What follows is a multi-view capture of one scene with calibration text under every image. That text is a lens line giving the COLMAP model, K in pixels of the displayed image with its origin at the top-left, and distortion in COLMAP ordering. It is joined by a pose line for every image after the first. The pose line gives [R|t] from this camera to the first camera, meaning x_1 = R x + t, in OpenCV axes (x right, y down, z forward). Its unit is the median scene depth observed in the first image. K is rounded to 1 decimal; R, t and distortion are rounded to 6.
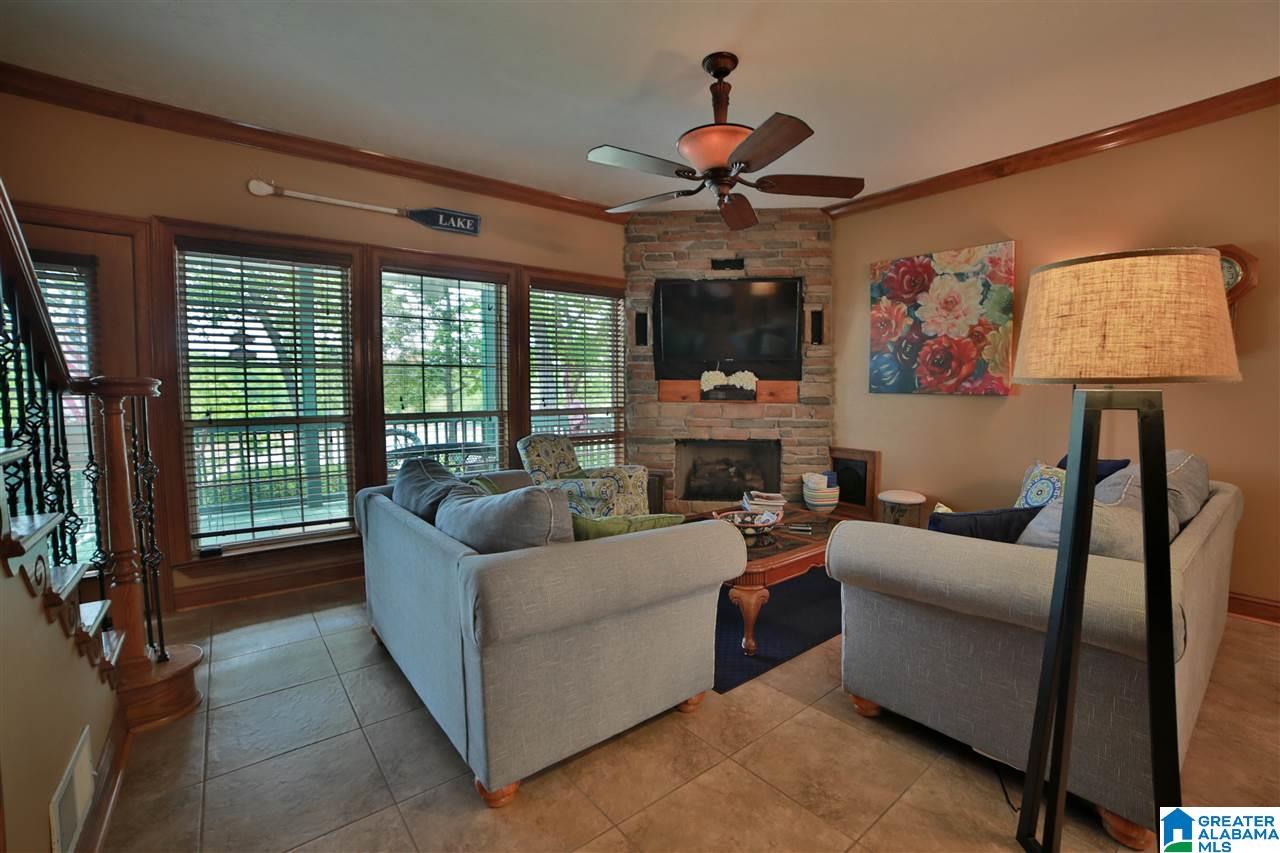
lens RADIAL K [[541.1, 0, 640.0], [0, 541.1, 426.5], [0, 0, 1]] dist [-0.124351, 0.043149]
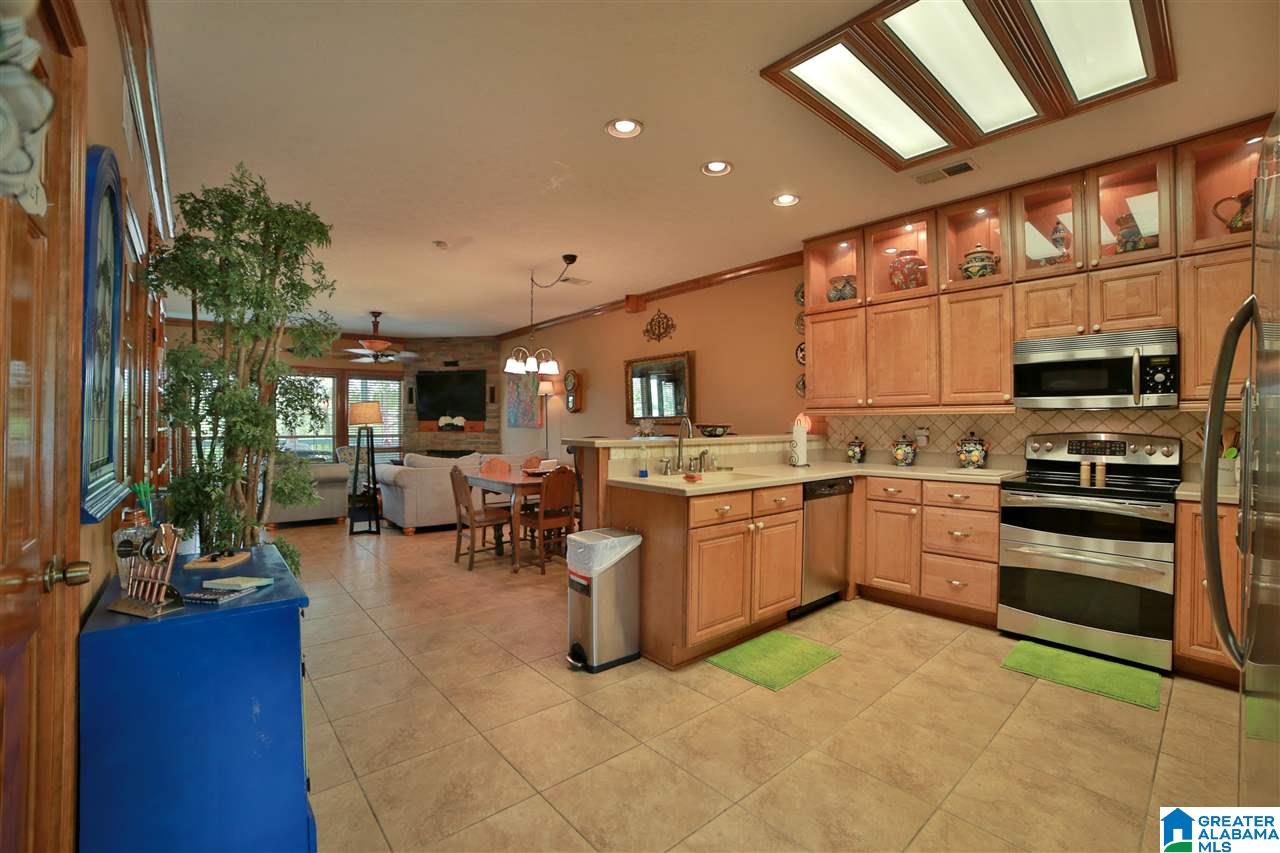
lens RADIAL K [[541.1, 0, 640.0], [0, 541.1, 426.5], [0, 0, 1]] dist [-0.124351, 0.043149]
pose [[0.999017, 0.002461, 0.044255, 0.877169], [0.000356, 0.997980, -0.063526, 0.069404], [-0.044322, 0.063480, 0.996998, -1.145997]]
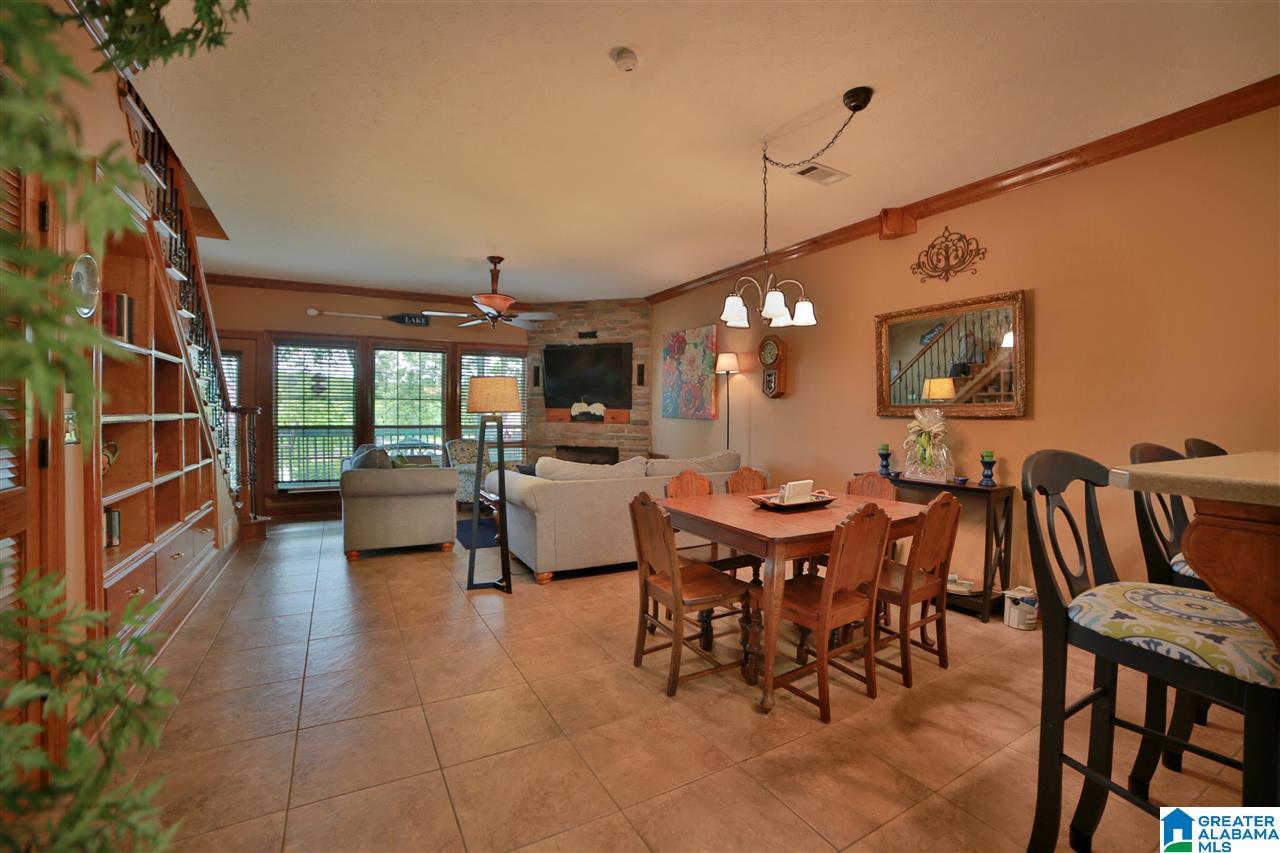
lens RADIAL K [[541.1, 0, 640.0], [0, 541.1, 426.5], [0, 0, 1]] dist [-0.124351, 0.043149]
pose [[0.988267, 0.015596, -0.151935, 0.623714], [-0.022195, 0.998878, -0.041837, 0.031788], [0.151112, 0.044719, 0.987505, -0.594484]]
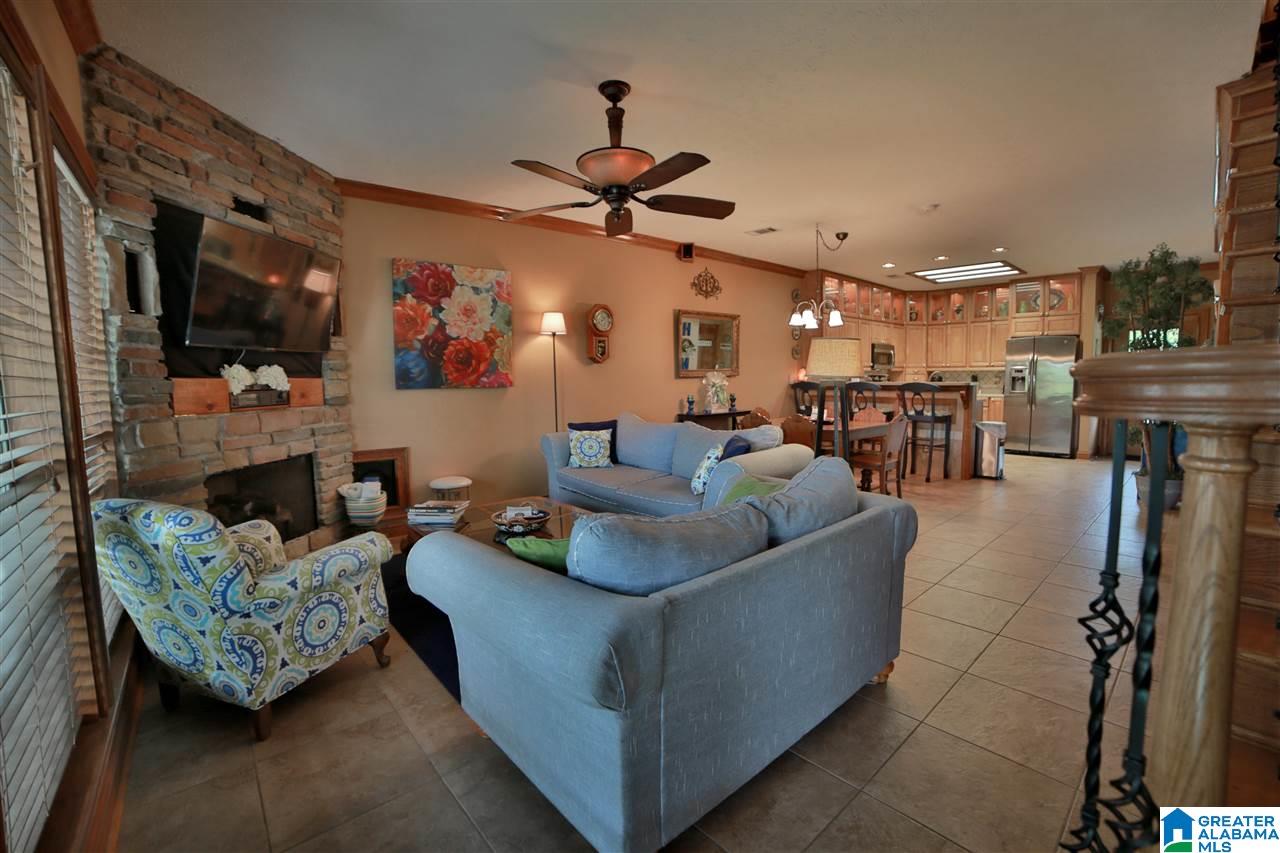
lens RADIAL K [[541.1, 0, 640.0], [0, 541.1, 426.5], [0, 0, 1]] dist [-0.124351, 0.043149]
pose [[-0.043014, -0.087577, 0.995229, -0.584344], [0.083478, 0.992352, 0.090932, -0.047703], [-0.995581, 0.086991, -0.035375, 0.602840]]
